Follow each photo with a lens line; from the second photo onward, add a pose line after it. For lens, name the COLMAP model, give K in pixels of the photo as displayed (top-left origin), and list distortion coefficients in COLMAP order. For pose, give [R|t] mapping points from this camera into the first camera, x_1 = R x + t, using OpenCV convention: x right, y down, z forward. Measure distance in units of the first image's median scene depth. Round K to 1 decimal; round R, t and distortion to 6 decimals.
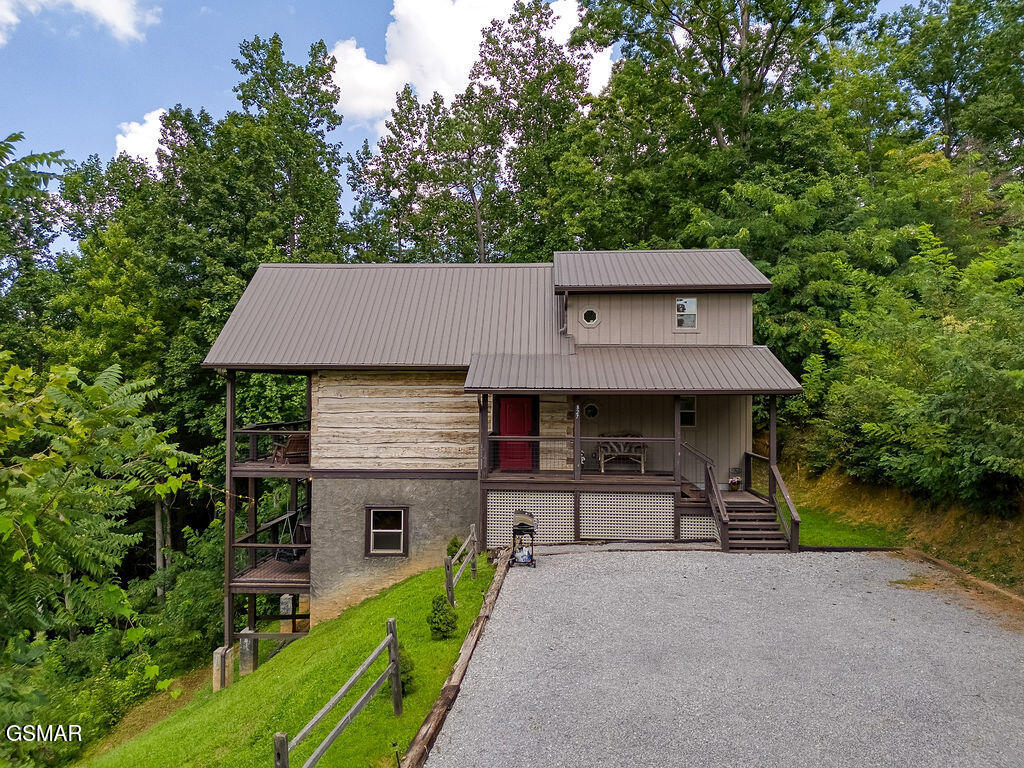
lens RADIAL K [[752.2, 0, 516.4], [0, 752.2, 376.7], [0, 0, 1]] dist [0.041648, -0.011103]
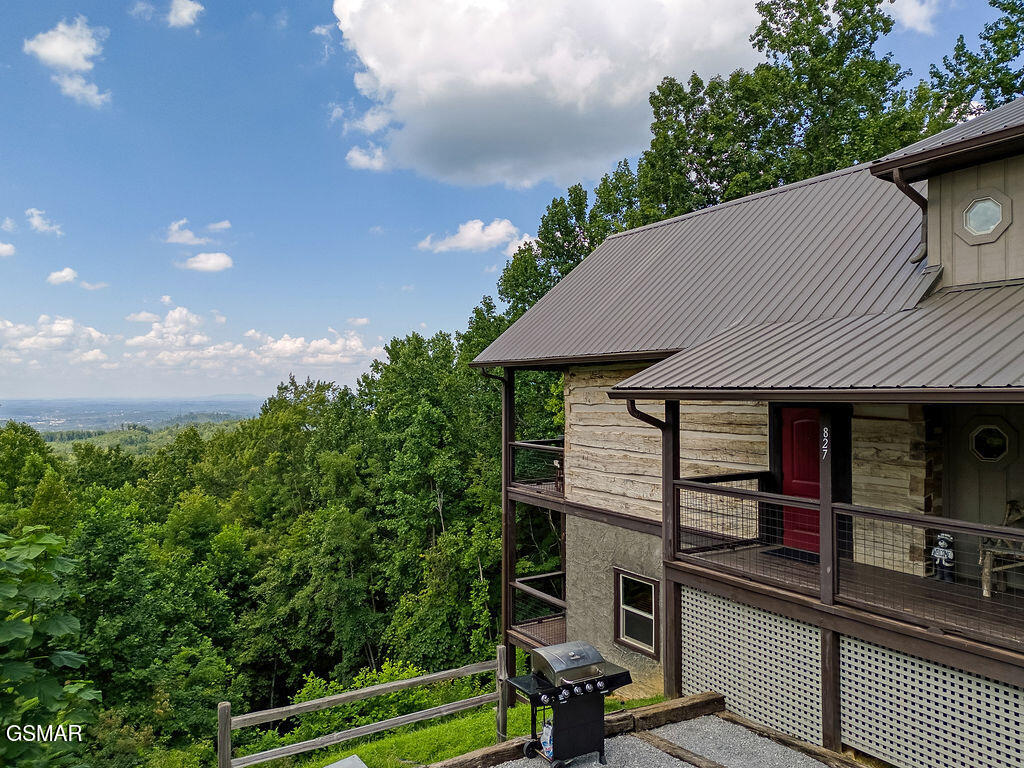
lens RADIAL K [[752.2, 0, 514.7], [0, 752.2, 378.1], [0, 0, 1]] dist [0.041648, -0.011103]
pose [[0.560394, -0.016798, -0.828056, 0.307016], [0.008778, 0.999859, -0.014342, 0.013375], [0.828180, 0.000769, 0.560462, 0.552881]]
